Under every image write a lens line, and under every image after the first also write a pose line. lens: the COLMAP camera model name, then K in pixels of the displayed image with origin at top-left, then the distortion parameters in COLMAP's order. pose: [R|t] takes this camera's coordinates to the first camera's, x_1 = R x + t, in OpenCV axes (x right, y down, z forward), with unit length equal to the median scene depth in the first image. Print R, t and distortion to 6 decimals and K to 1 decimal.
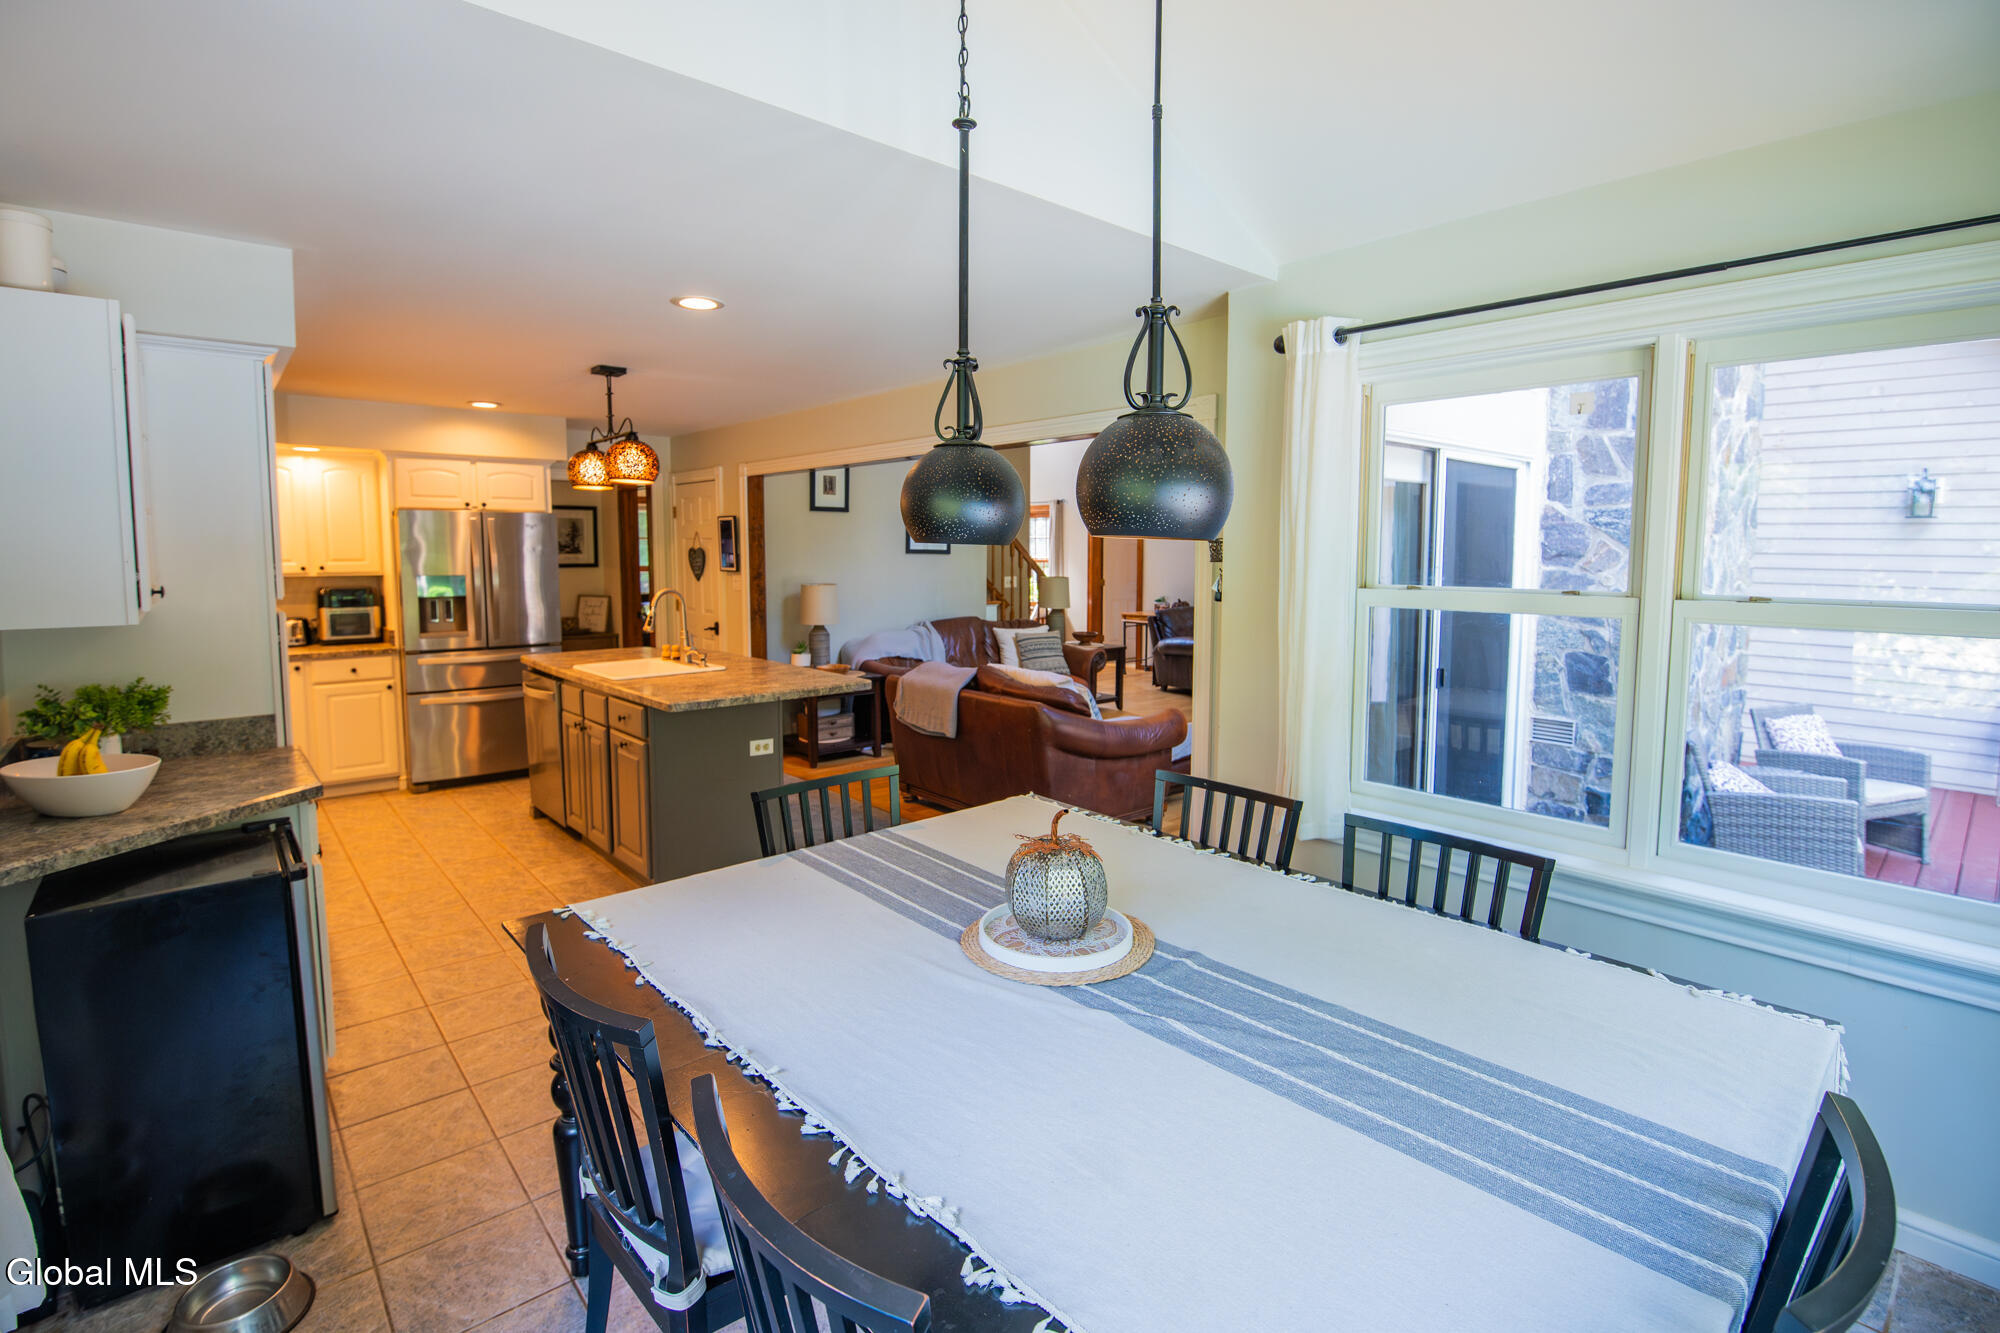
lens RADIAL K [[911.8, 0, 1016.9], [0, 911.8, 625.2], [0, 0, 1]] dist [-0.013942, -0.003656]
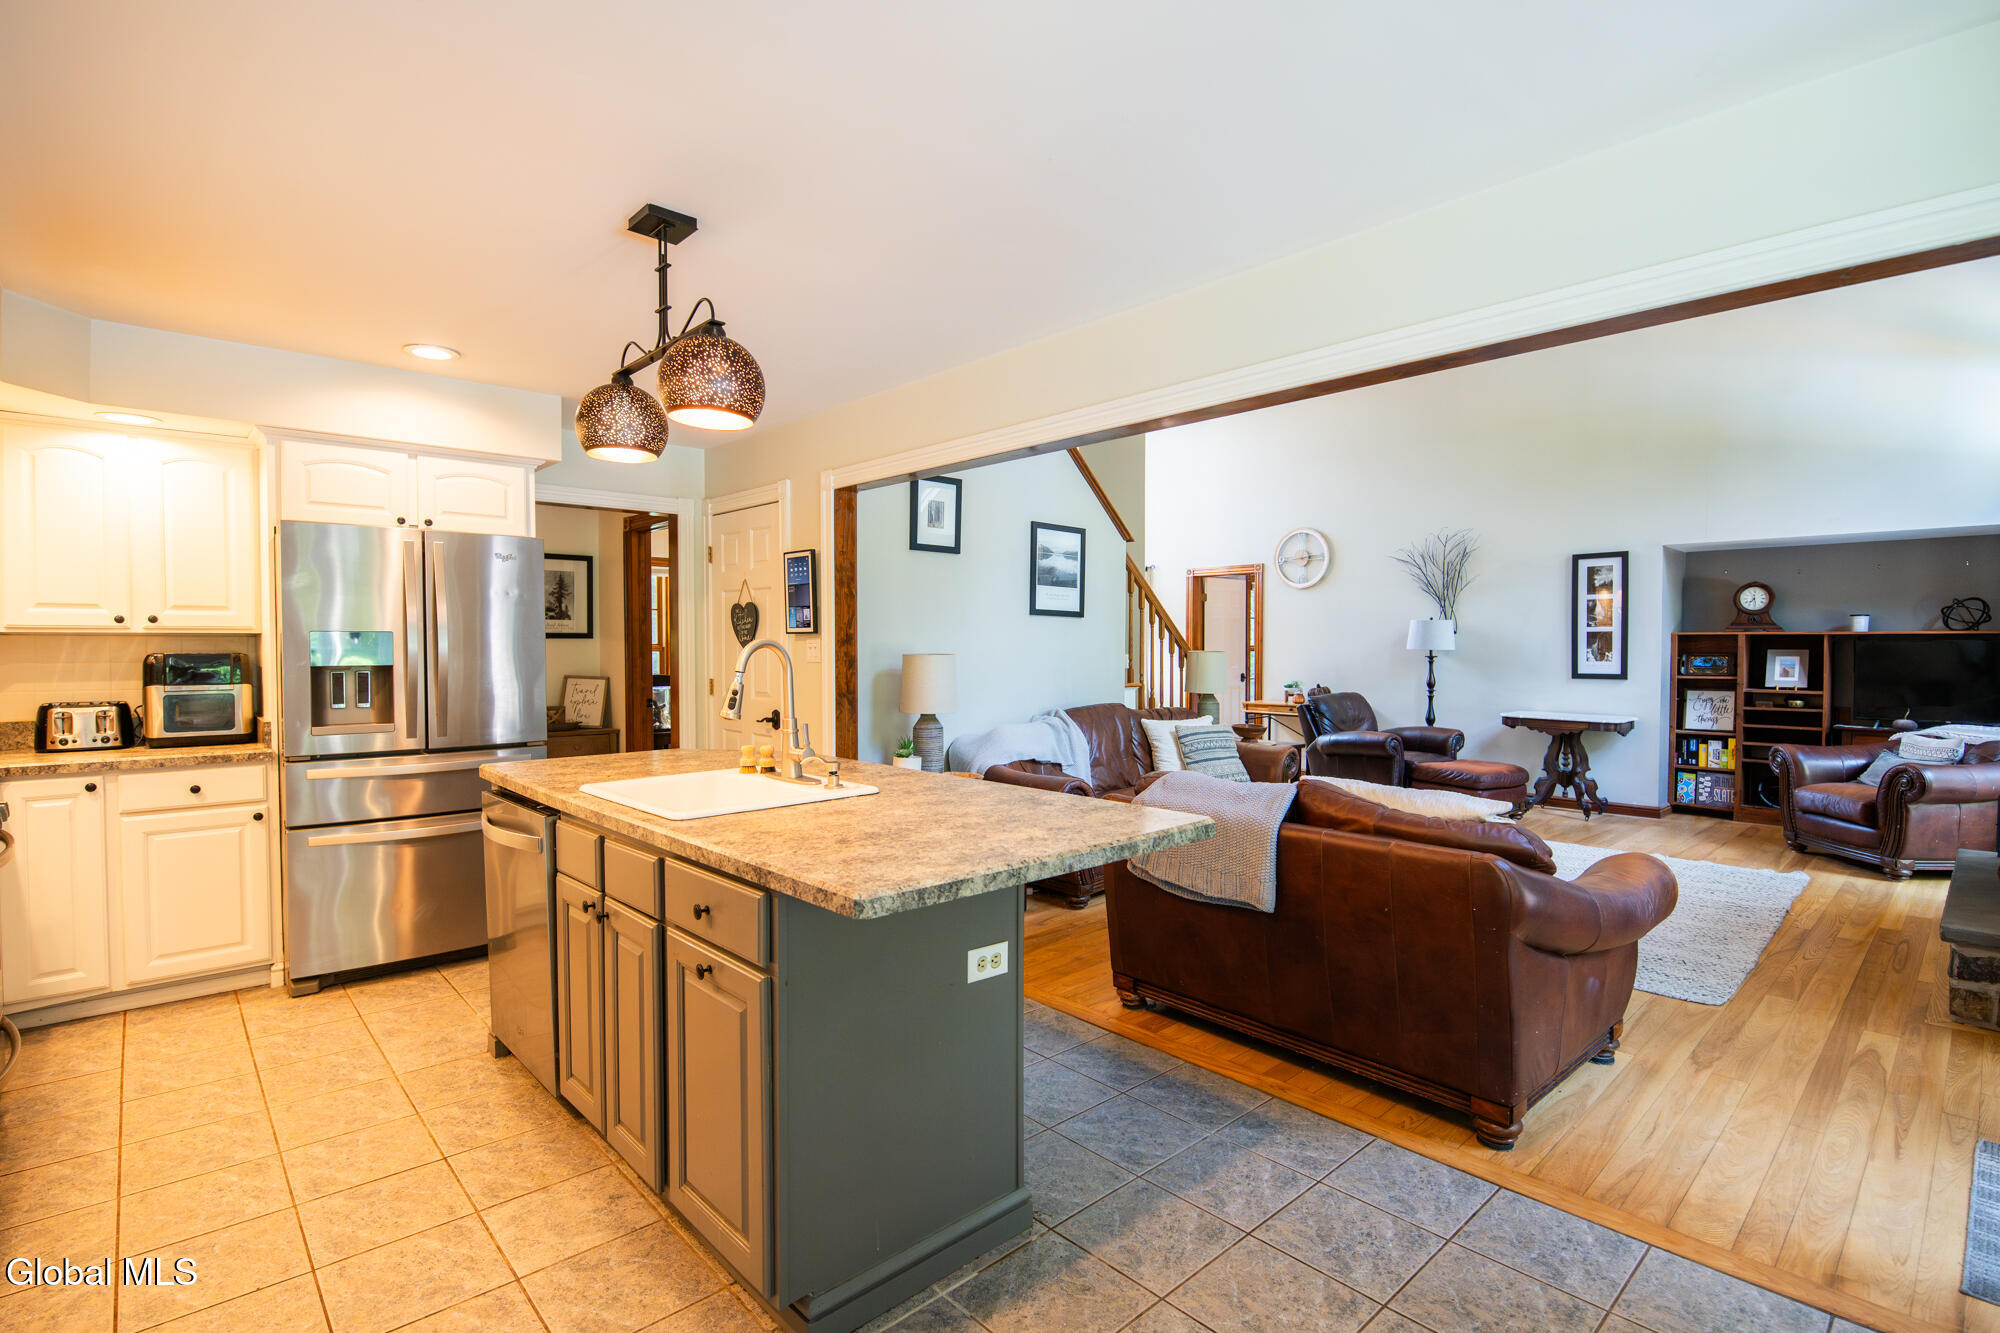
lens RADIAL K [[938.7, 0, 1012.6], [0, 938.7, 669.1], [0, 0, 1]] dist [-0.008816, -0.001619]
pose [[0.999921, -0.002875, 0.012231, -0.195556], [0.003558, 0.998413, -0.056203, 0.006940], [-0.012050, 0.056242, 0.998344, 0.361992]]
